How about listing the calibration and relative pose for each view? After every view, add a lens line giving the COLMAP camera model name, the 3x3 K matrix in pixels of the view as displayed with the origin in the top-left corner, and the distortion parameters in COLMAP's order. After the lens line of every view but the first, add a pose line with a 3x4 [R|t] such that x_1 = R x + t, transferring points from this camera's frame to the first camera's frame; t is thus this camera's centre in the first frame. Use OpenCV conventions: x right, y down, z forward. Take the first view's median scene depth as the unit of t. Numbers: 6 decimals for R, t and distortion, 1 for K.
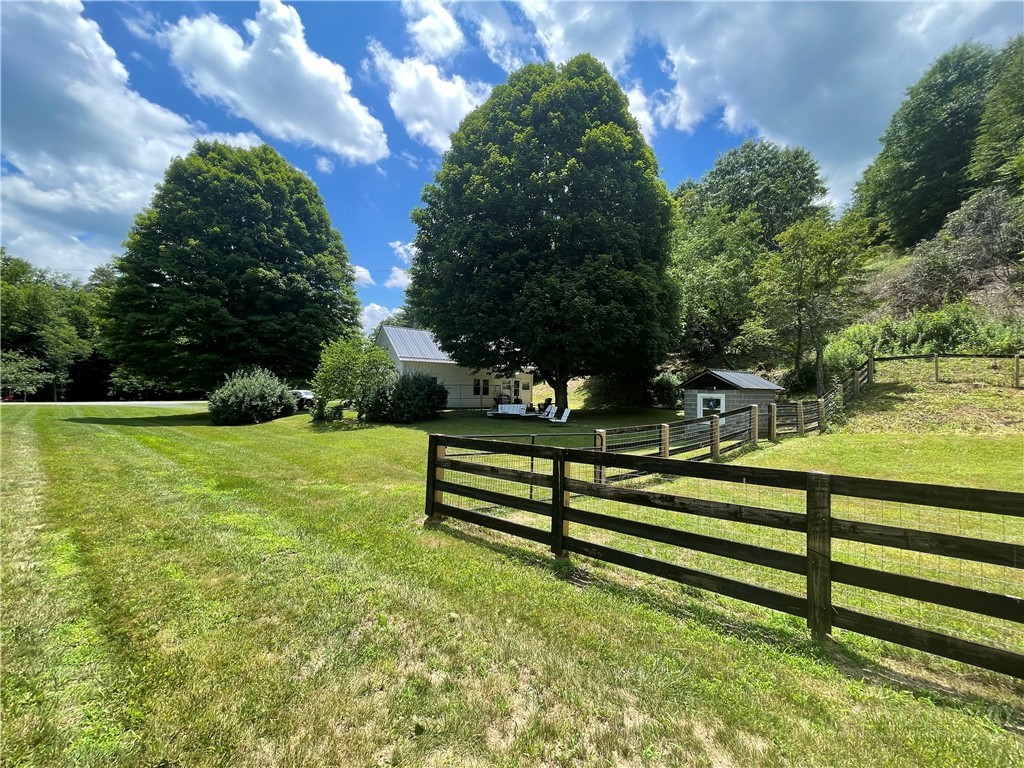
lens RADIAL K [[413.7, 0, 513.7], [0, 413.7, 382.1], [0, 0, 1]] dist [-0.004188, 0.000673]
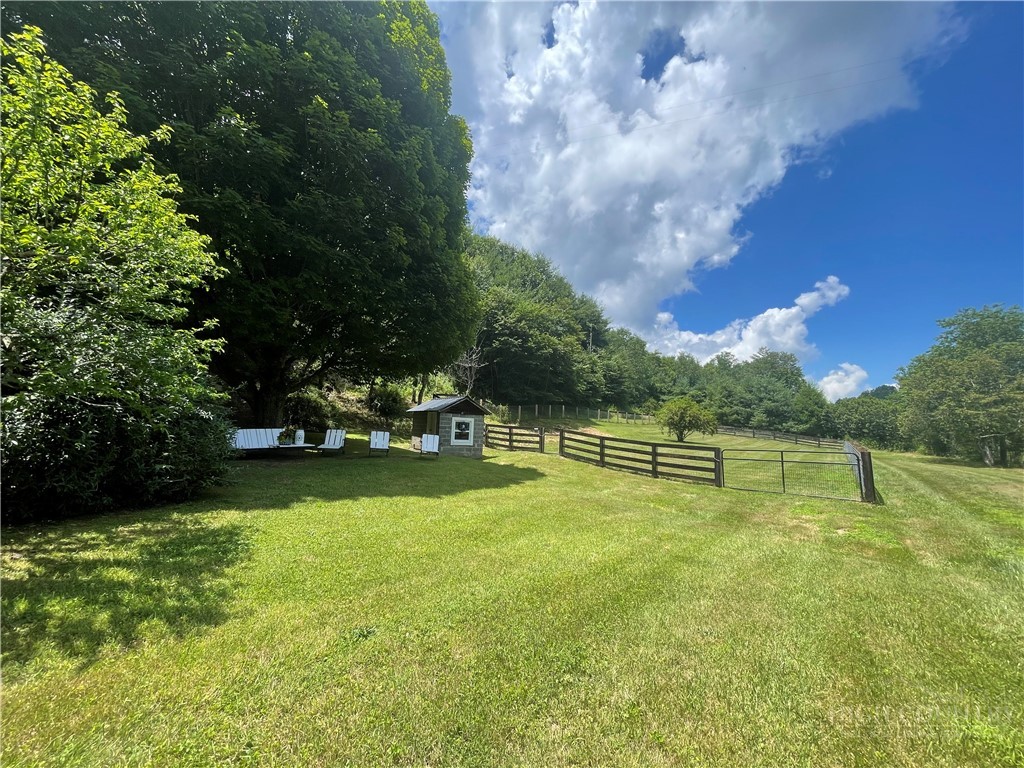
lens RADIAL K [[413.7, 0, 515.2], [0, 413.7, 377.7], [0, 0, 1]] dist [-0.004188, 0.000673]
pose [[-0.029290, 0.110322, 0.993464, -0.654722], [-0.060032, 0.991902, -0.111918, 0.036472], [-0.997767, -0.062917, -0.022430, 0.873100]]
